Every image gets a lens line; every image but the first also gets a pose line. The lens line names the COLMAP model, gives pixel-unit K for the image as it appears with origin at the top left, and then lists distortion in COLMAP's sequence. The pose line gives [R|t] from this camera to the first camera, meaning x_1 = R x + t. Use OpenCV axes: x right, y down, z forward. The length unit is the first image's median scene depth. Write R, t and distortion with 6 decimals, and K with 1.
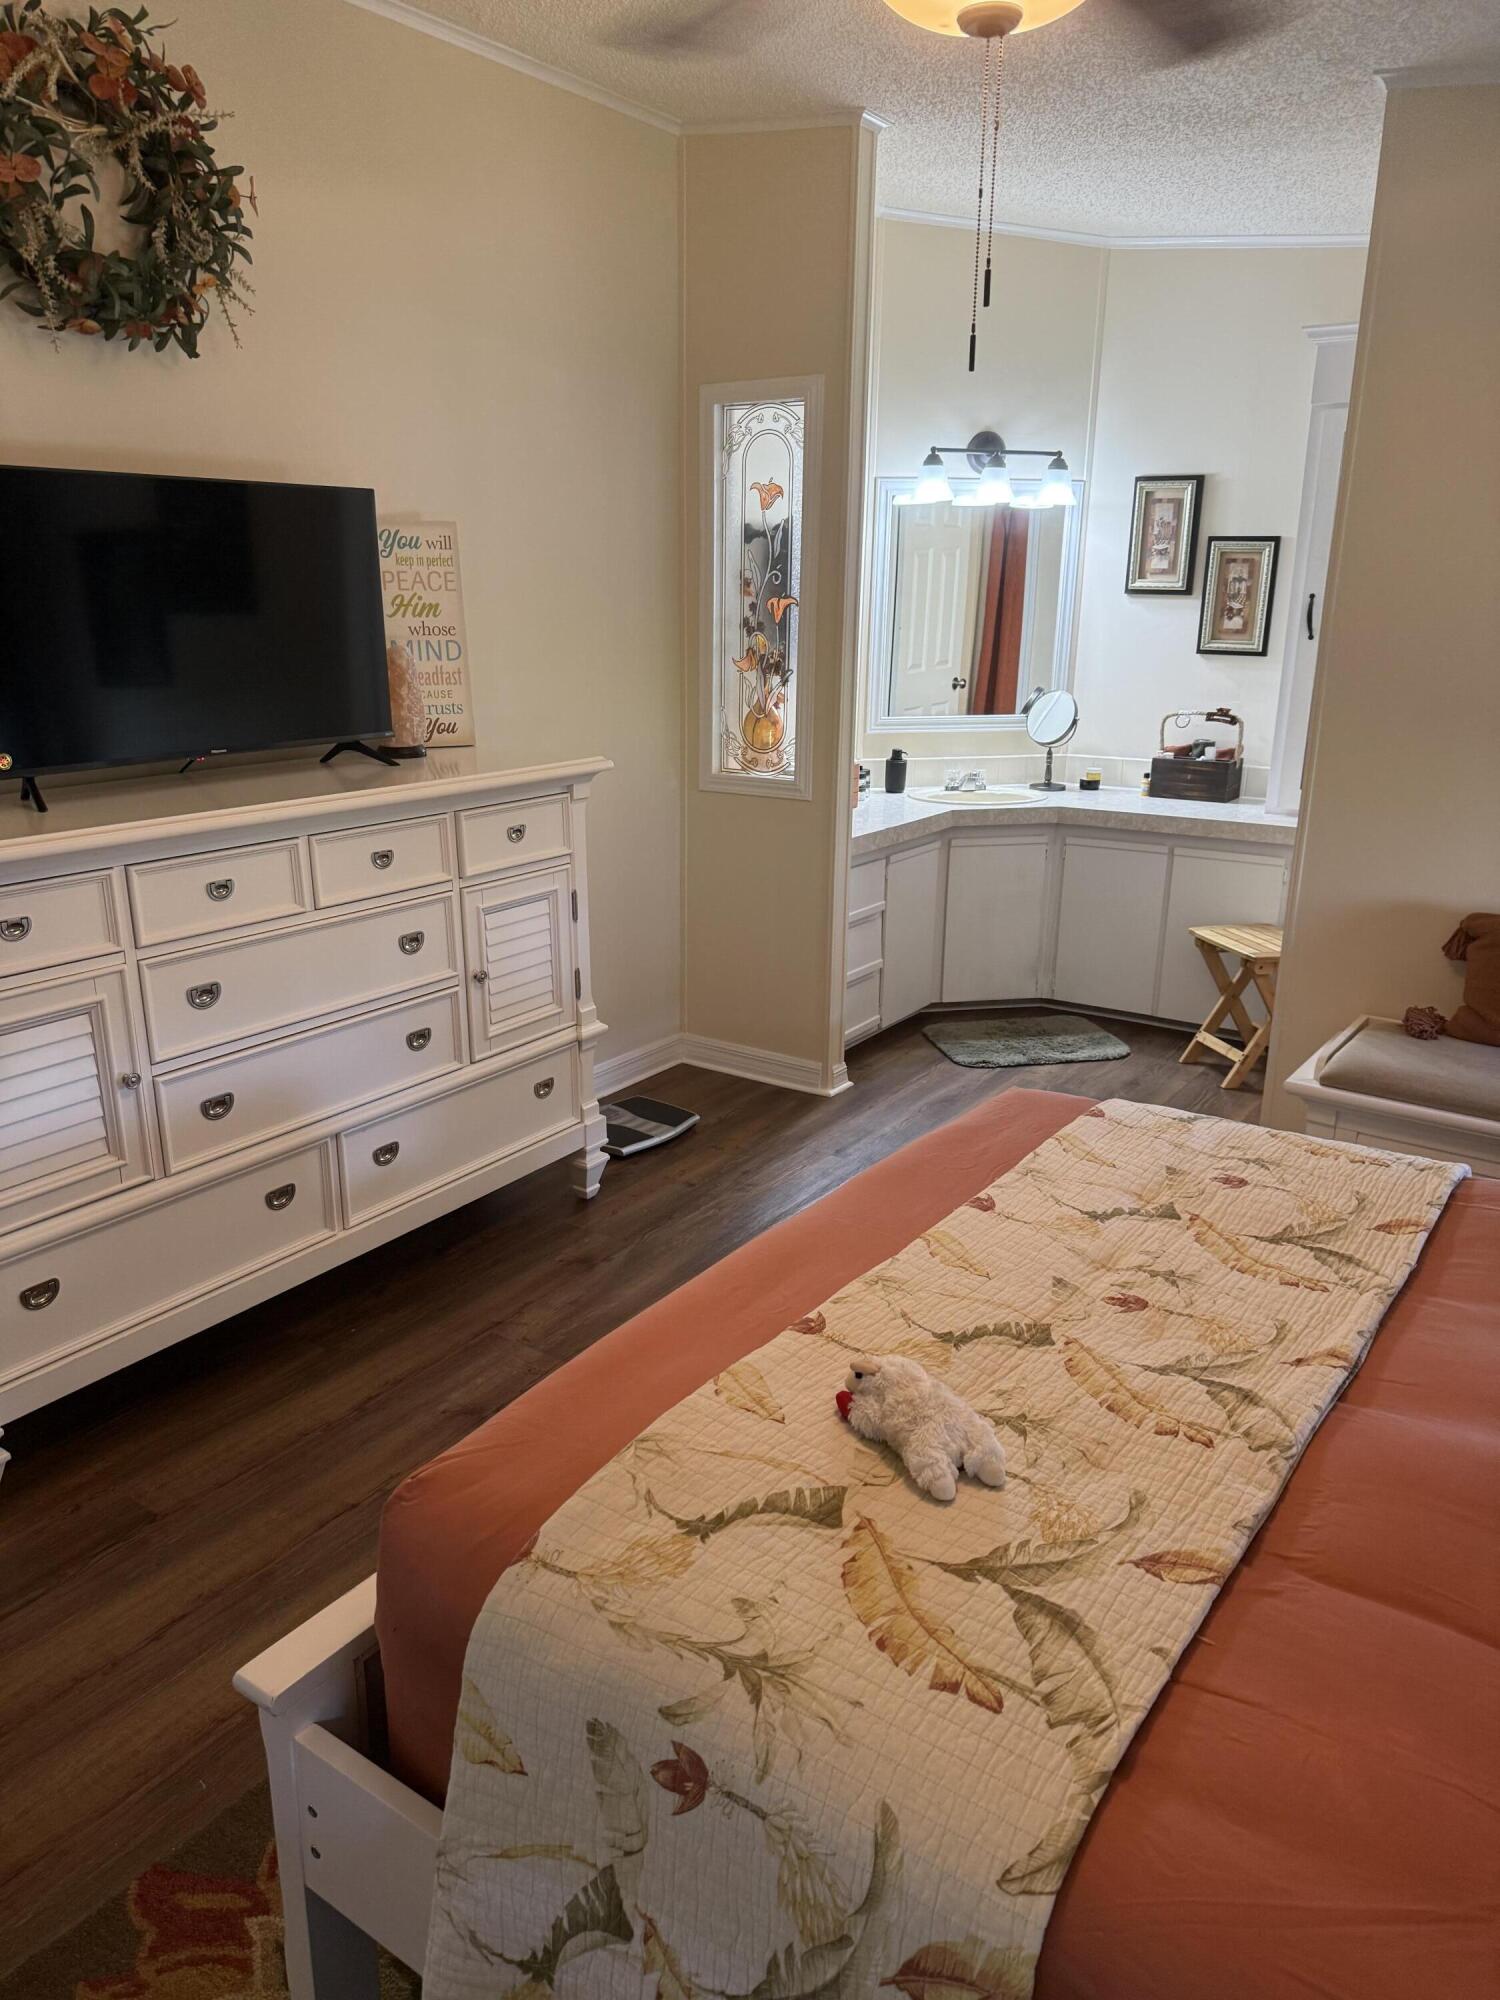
lens RADIAL K [[1401.3, 0, 756.9], [0, 1401.3, 1013.8], [0, 0, 1]] dist [0.042196, -0.049496]
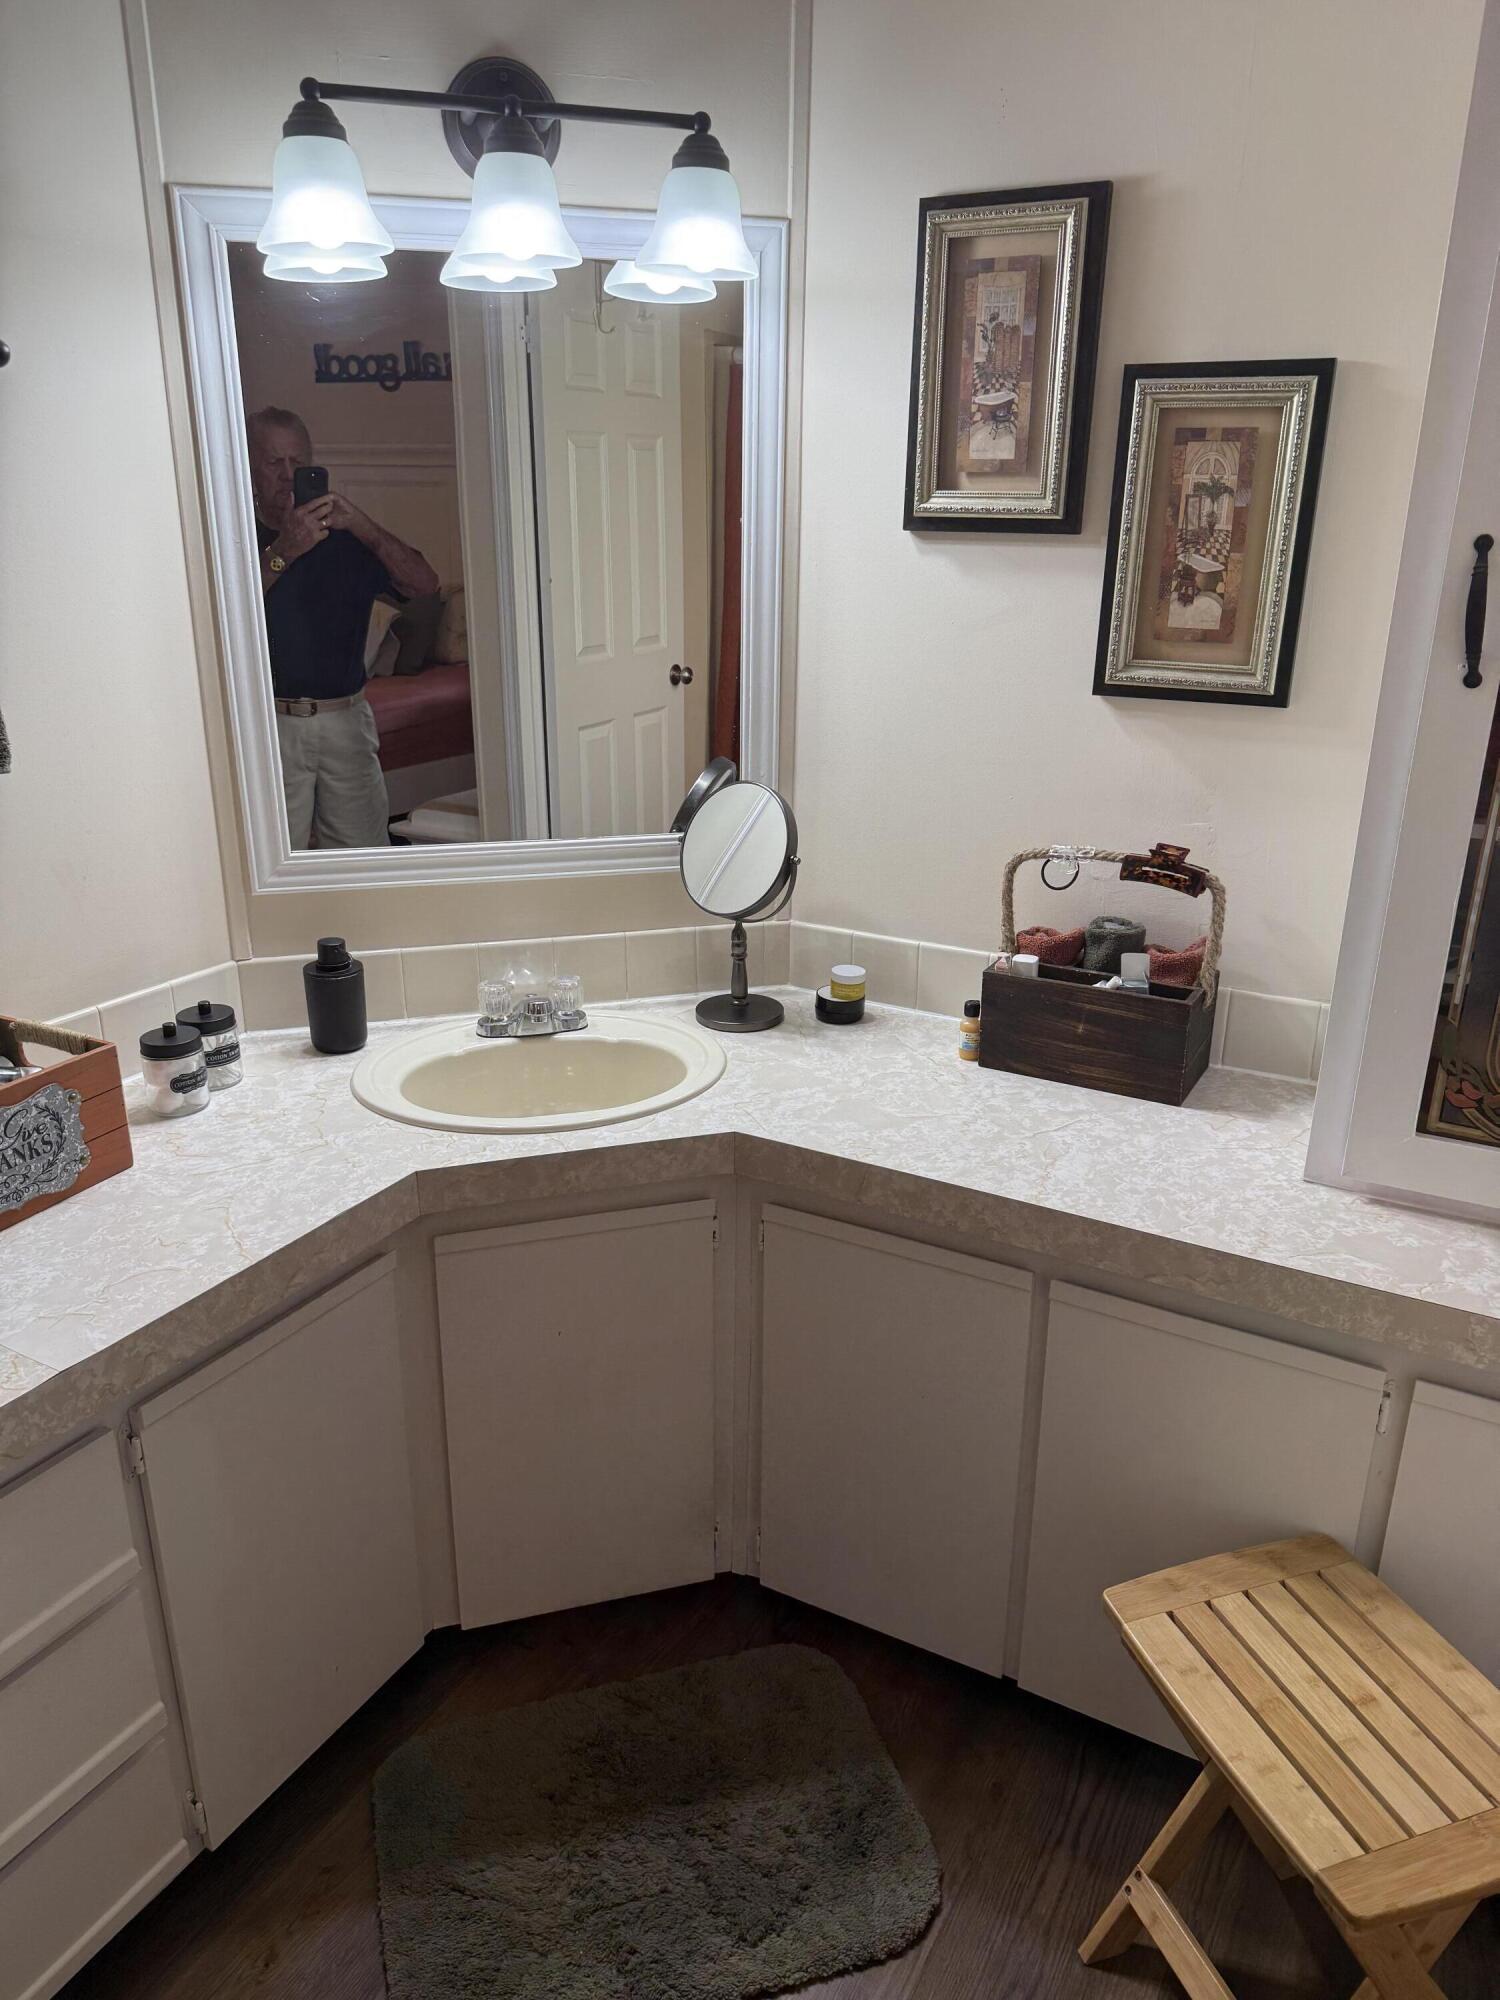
lens RADIAL K [[1401.3, 0, 749.4], [0, 1401.3, 1000.6], [0, 0, 1]] dist [0.042196, -0.049496]
pose [[0.996521, -0.027793, 0.078572, 0.192697], [0.024377, 0.998730, 0.044103, -0.195870], [-0.079698, -0.042034, 0.995932, 0.643185]]
